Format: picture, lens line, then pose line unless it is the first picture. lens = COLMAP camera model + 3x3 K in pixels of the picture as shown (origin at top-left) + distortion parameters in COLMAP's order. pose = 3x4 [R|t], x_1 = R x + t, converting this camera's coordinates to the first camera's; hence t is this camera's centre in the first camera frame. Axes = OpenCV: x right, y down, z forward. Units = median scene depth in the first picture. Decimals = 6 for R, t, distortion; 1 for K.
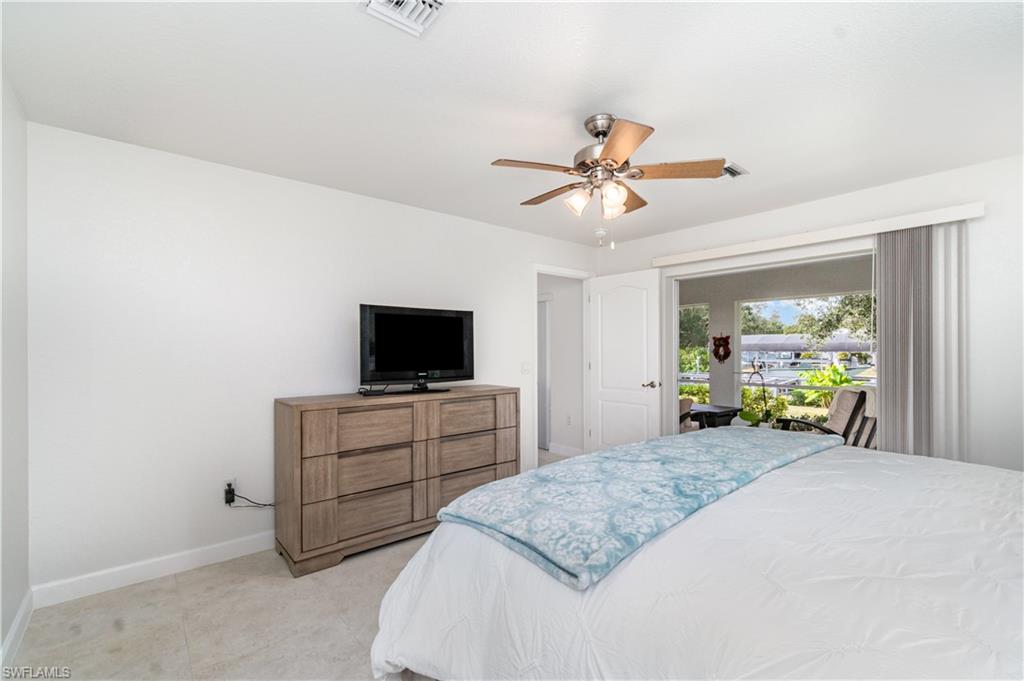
lens RADIAL K [[445.5, 0, 513.1], [0, 445.5, 345.9], [0, 0, 1]] dist [0.000983, 0.000547]
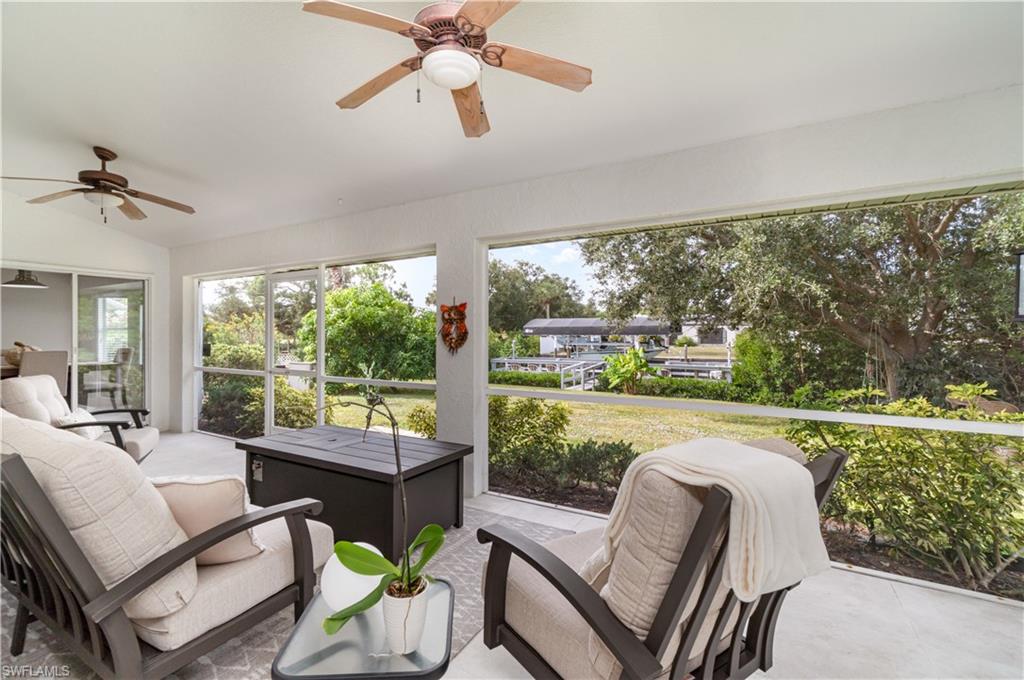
lens RADIAL K [[445.5, 0, 509.6], [0, 445.5, 337.0], [0, 0, 1]] dist [0.000983, 0.000547]
pose [[0.940469, -0.002437, 0.339870, 0.130730], [-0.002792, 0.999885, 0.014897, 0.003865], [-0.339867, -0.014959, 0.940354, 0.177059]]
